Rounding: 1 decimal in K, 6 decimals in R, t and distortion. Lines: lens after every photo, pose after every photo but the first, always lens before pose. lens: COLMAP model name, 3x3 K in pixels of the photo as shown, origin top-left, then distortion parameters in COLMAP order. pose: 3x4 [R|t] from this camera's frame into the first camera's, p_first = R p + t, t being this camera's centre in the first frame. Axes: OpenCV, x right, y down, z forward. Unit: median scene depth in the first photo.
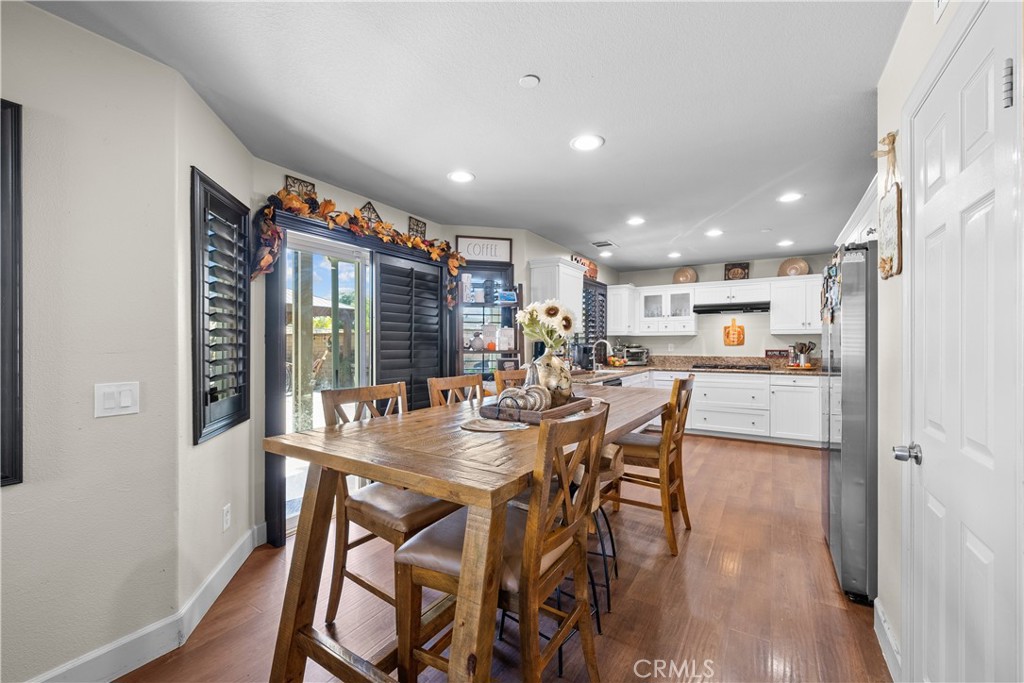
lens RADIAL K [[411.4, 0, 510.1], [0, 411.4, 342.3], [0, 0, 1]] dist [-0.000067, -0.000112]
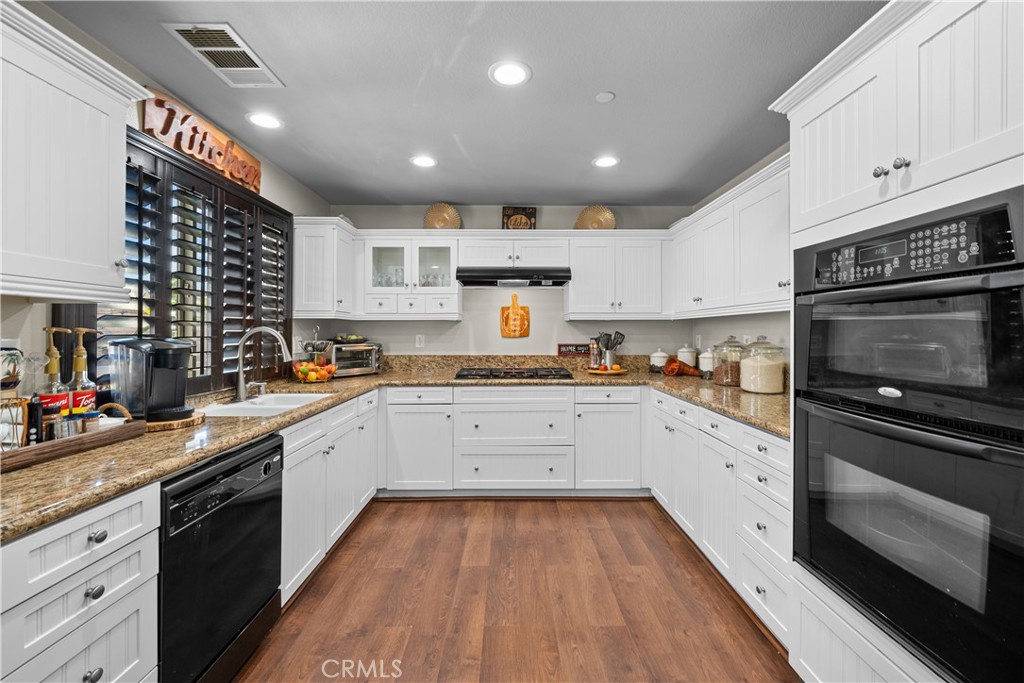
lens RADIAL K [[411.4, 0, 510.1], [0, 411.4, 342.3], [0, 0, 1]] dist [-0.000067, -0.000112]
pose [[0.842749, -0.013220, 0.538145, 0.199173], [-0.001582, 0.999633, 0.027035, -0.001800], [-0.538305, -0.023636, 0.842419, 0.475023]]
